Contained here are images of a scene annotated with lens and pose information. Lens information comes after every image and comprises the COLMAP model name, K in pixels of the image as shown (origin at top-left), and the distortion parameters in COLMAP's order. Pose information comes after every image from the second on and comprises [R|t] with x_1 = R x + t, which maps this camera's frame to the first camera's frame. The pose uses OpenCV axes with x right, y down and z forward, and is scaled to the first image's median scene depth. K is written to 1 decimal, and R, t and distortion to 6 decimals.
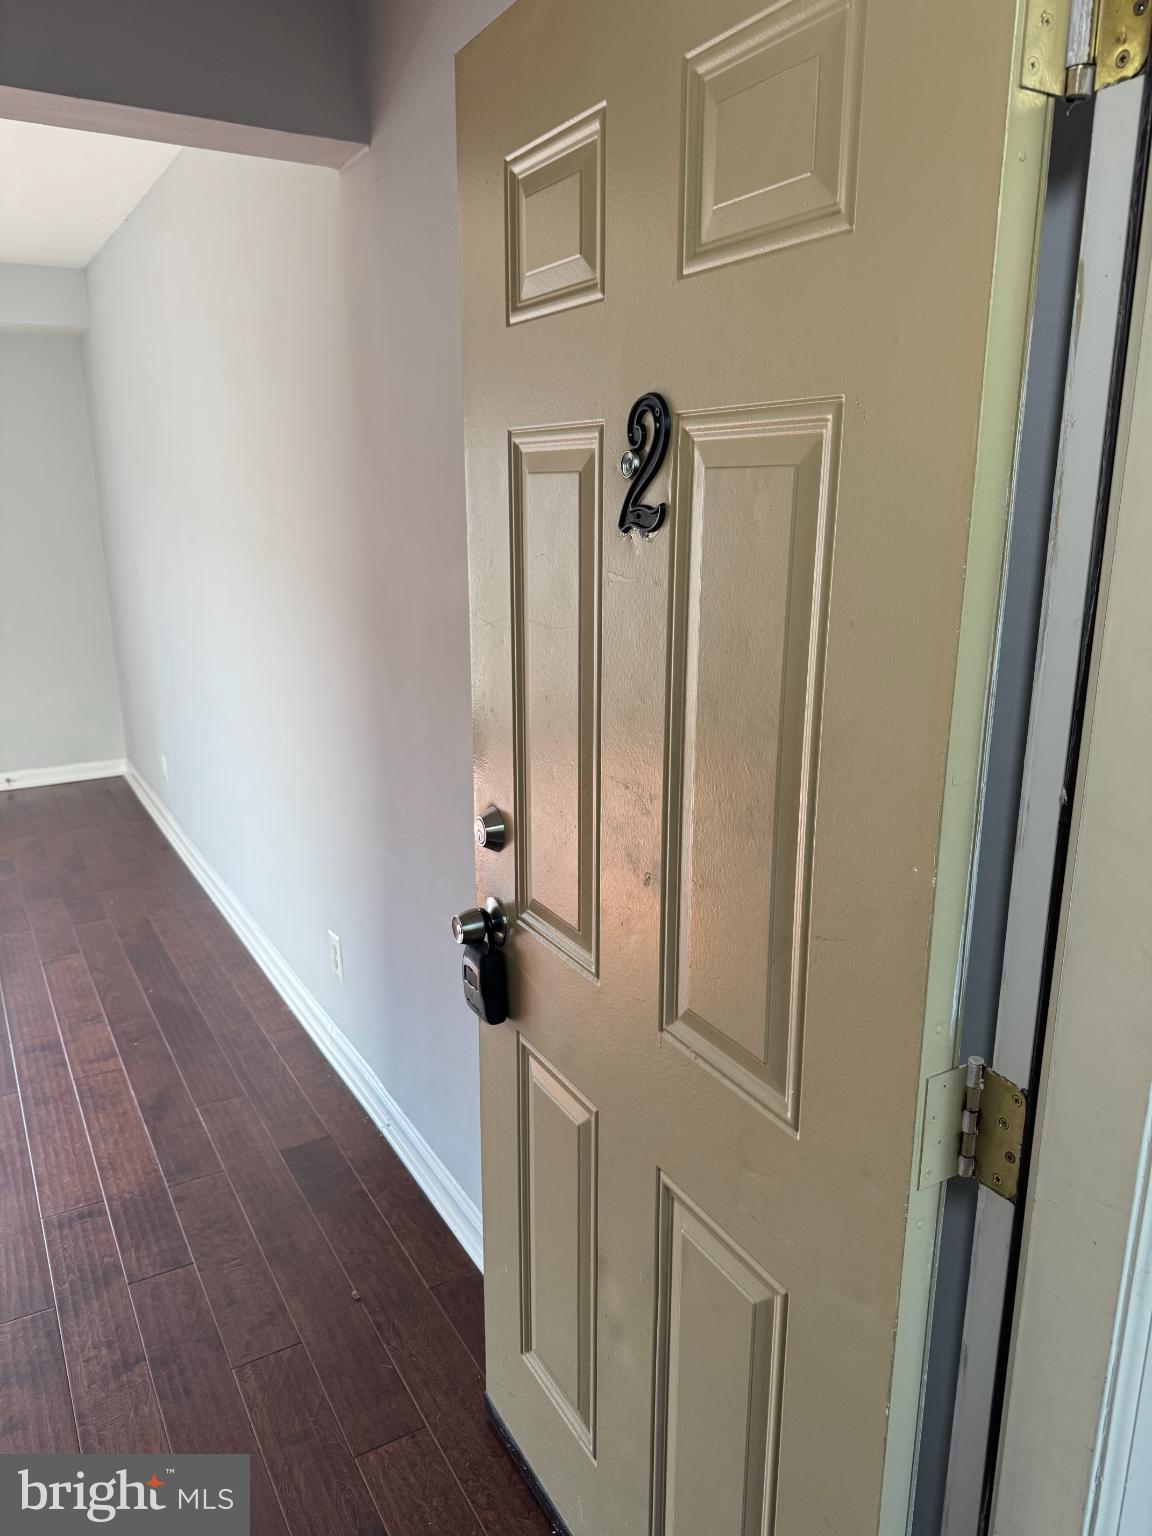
lens RADIAL K [[1087.2, 0, 576.0], [0, 1087.2, 768.0], [0, 0, 1]] dist [0.002353, -0.120222]
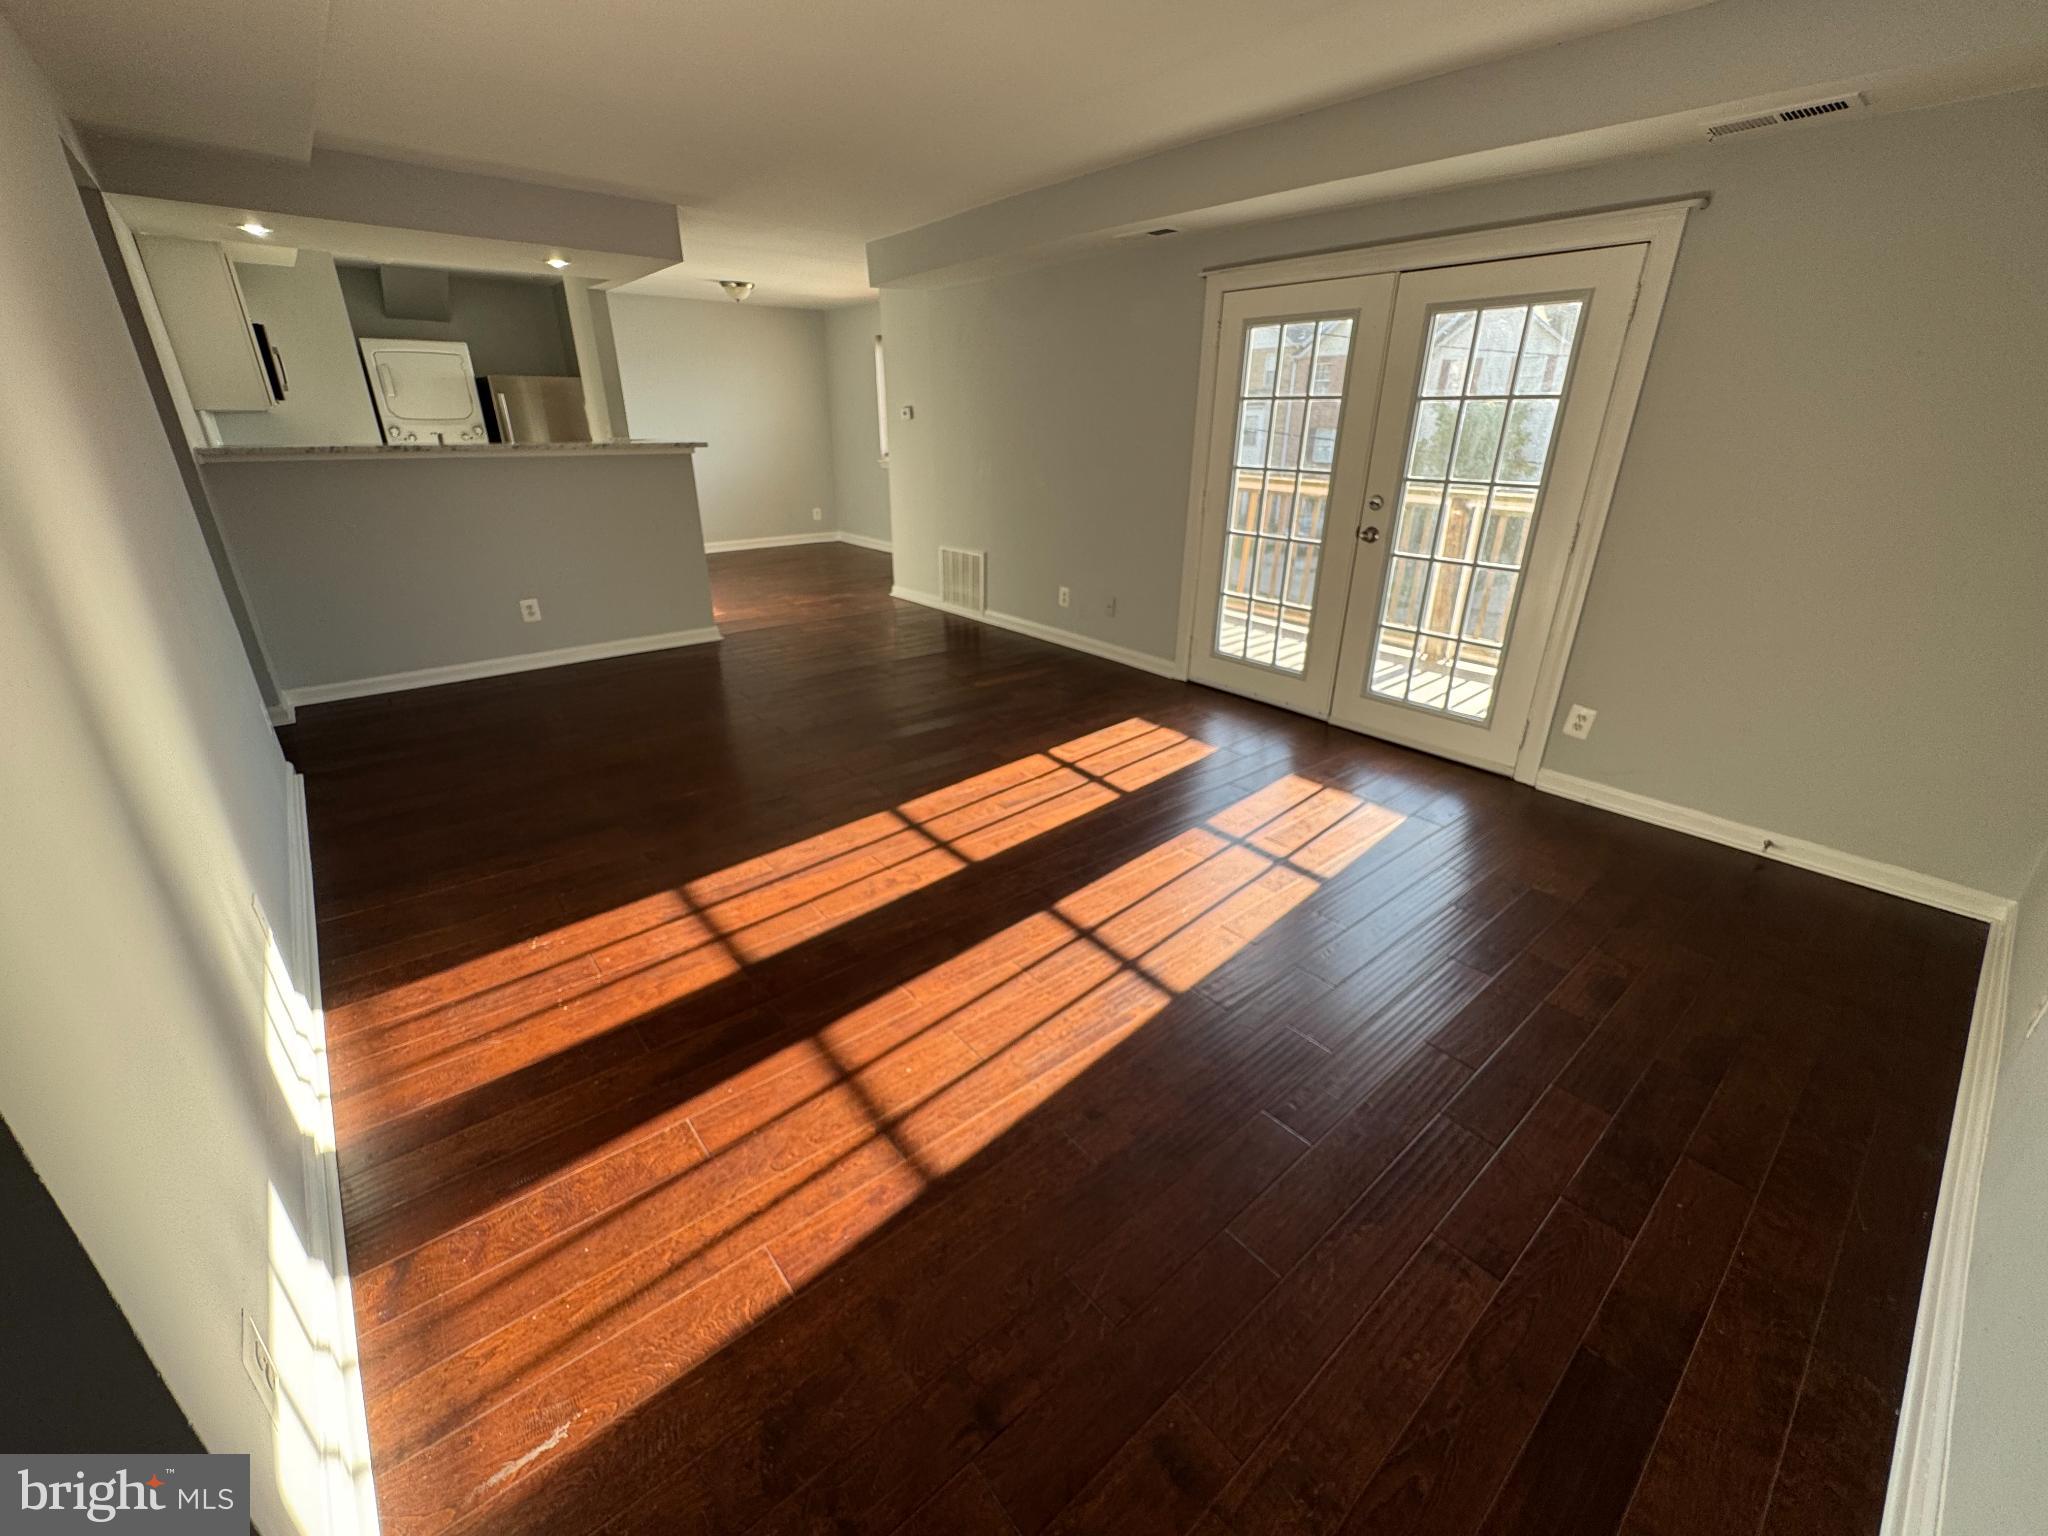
lens RADIAL K [[818.9, 0, 1026.1], [0, 818.9, 761.4], [0, 0, 1]] dist [-0.002621, -0.000067]
pose [[0.164540, 0.380030, -0.910222, -0.233777], [-0.261159, 0.906651, 0.331330, -0.132801], [0.951169, 0.183195, 0.248428, 0.642996]]
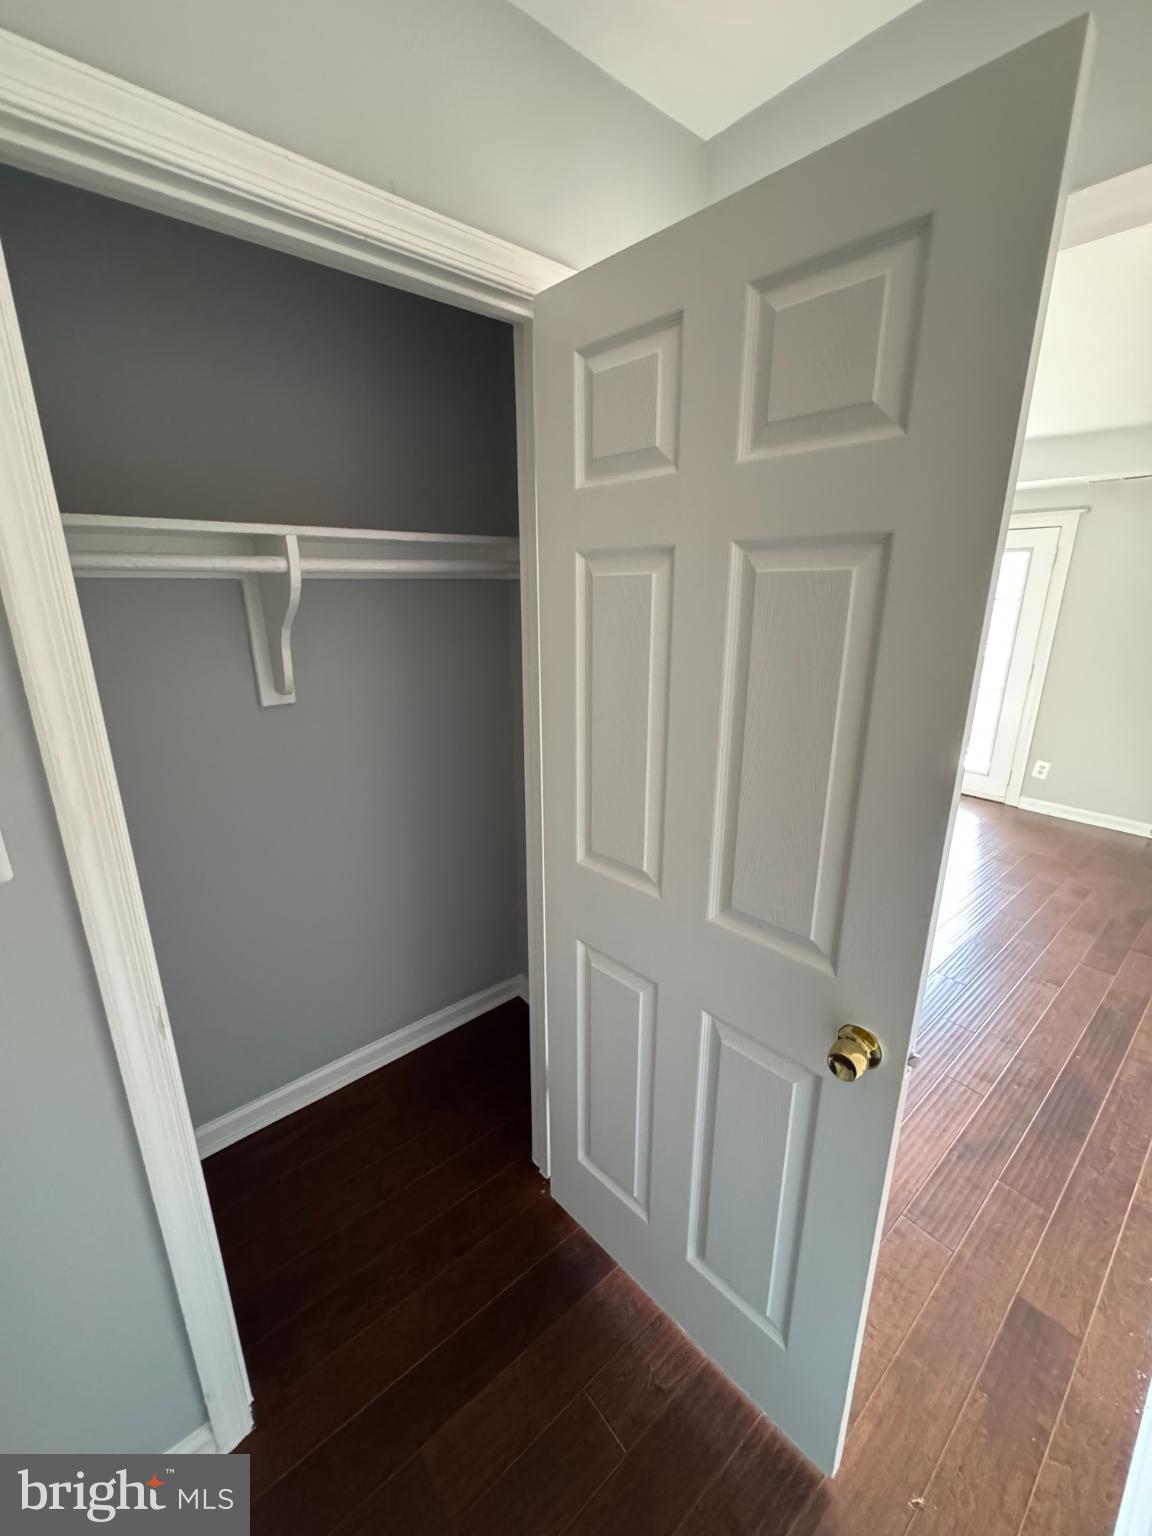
lens RADIAL K [[617.7, 0, 581.9], [0, 617.7, 767.5], [0, 0, 1]] dist [-0.003371, -0.000514]
pose [[0.170851, 0.277486, -0.945416, 0.036837], [-0.256765, 0.938909, 0.229175, -0.083859], [0.951253, 0.203595, 0.231662, 0.279140]]
